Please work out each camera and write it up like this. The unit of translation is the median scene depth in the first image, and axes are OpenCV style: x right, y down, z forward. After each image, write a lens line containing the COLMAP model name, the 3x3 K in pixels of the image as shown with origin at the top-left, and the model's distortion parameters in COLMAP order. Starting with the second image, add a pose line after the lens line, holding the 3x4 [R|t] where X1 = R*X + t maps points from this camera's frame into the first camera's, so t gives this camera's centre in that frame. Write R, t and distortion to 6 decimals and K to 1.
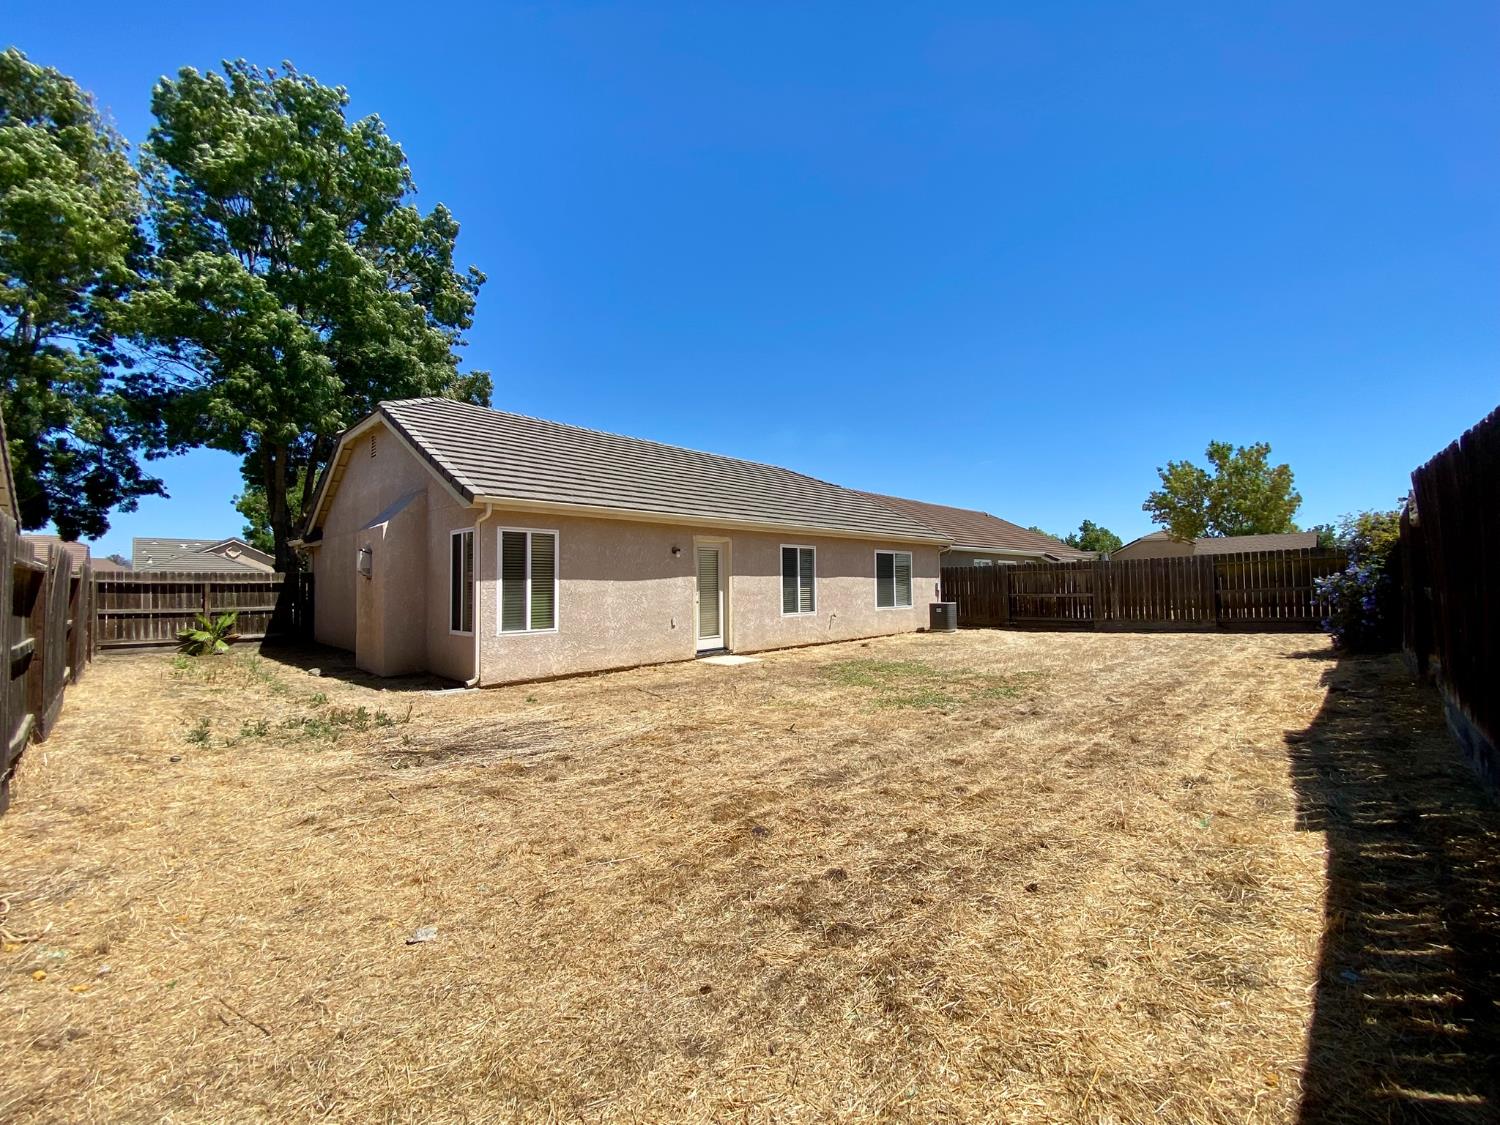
lens RADIAL K [[611.2, 0, 748.0], [0, 611.2, 562.3], [0, 0, 1]] dist [0.027980, -0.024899]
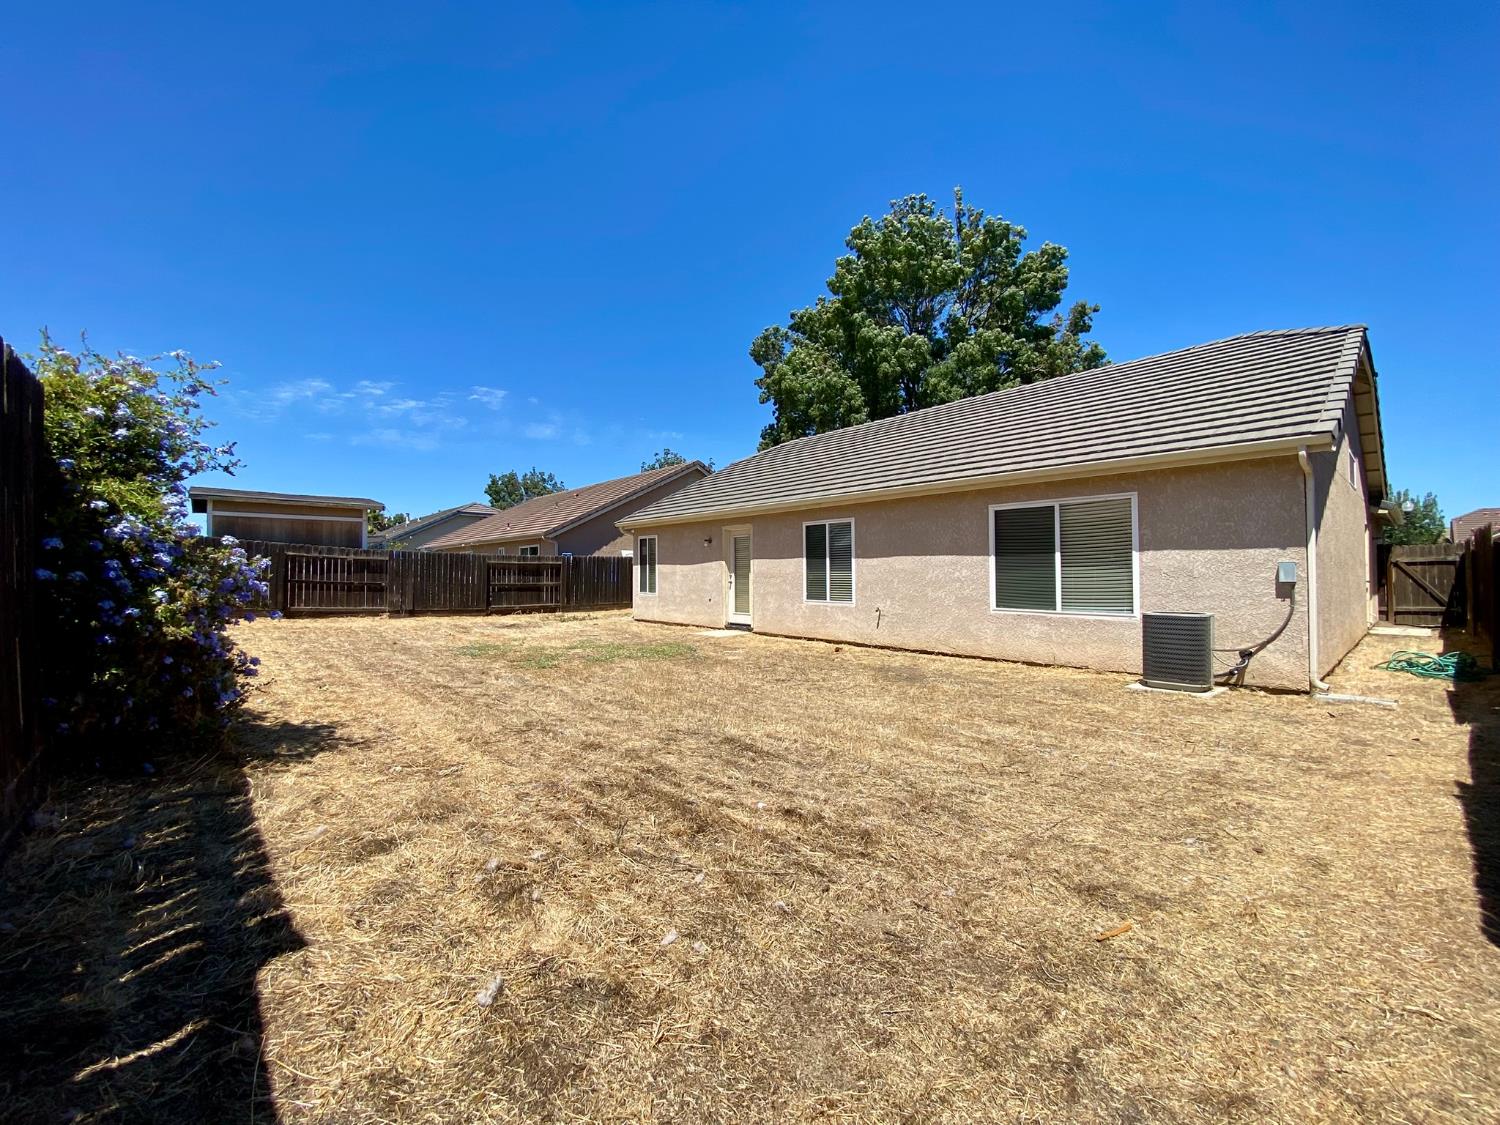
lens RADIAL K [[611.2, 0, 748.0], [0, 611.2, 562.3], [0, 0, 1]] dist [0.027980, -0.024899]
pose [[-0.087097, 0.003200, -0.996195, 0.952469], [0.050576, 0.998719, -0.001213, 0.025988], [0.994915, -0.050489, -0.087147, 0.993373]]
